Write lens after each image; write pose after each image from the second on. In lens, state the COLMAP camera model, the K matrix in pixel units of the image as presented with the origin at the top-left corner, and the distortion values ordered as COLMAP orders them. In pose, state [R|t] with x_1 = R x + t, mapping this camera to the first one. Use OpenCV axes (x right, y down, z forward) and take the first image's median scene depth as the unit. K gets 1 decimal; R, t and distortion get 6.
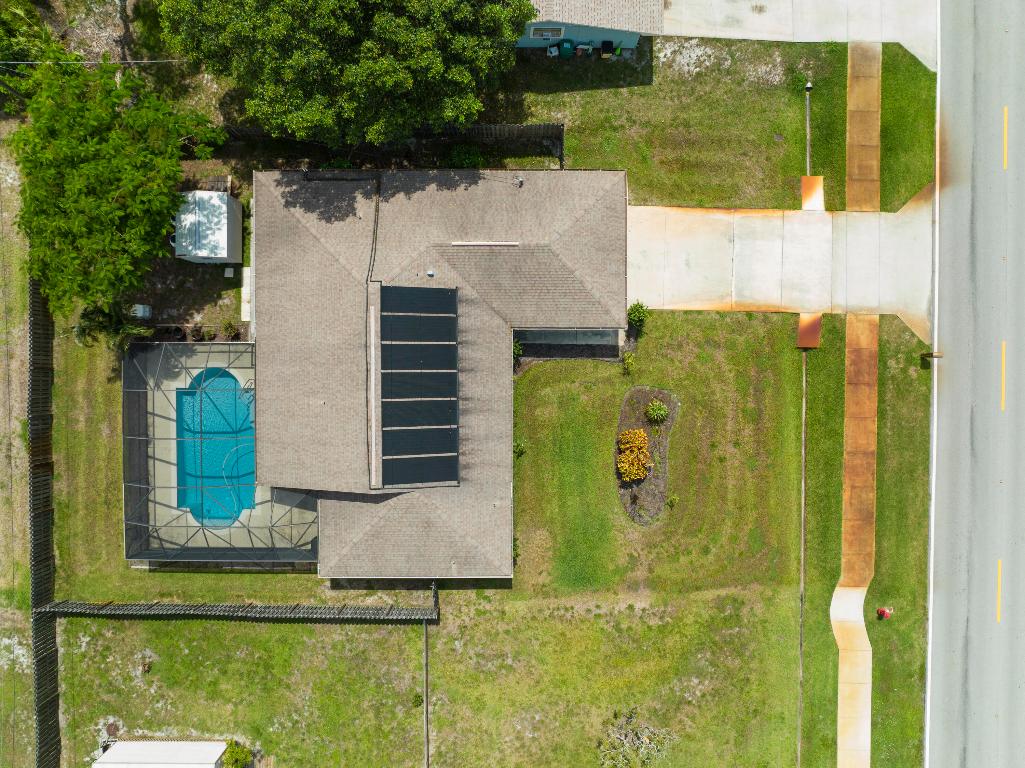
lens RADIAL K [[732.8, 0, 512.5], [0, 732.8, 384.0], [0, 0, 1]] dist [-0.031156, 0.001213]
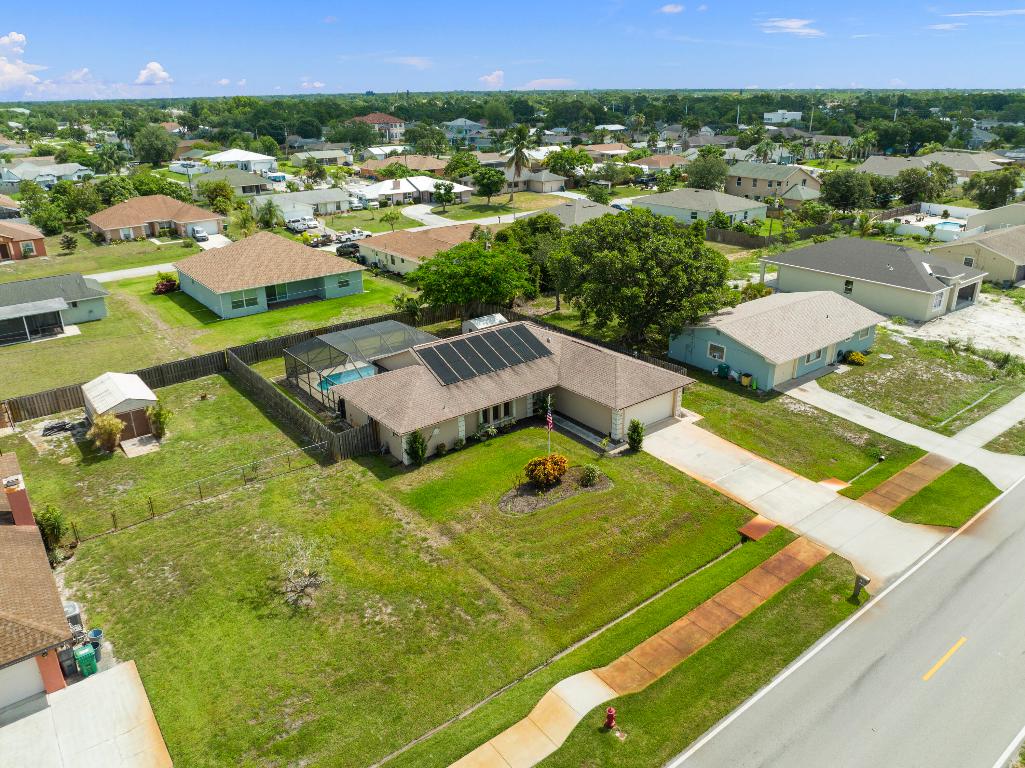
lens RADIAL K [[732.8, 0, 512.5], [0, 732.8, 384.0], [0, 0, 1]] dist [-0.031156, 0.001213]
pose [[0.618036, 0.287562, -0.731669, 0.873540], [-0.786150, 0.227004, -0.574837, 0.717957], [0.000791, 0.930471, 0.366364, 0.456465]]
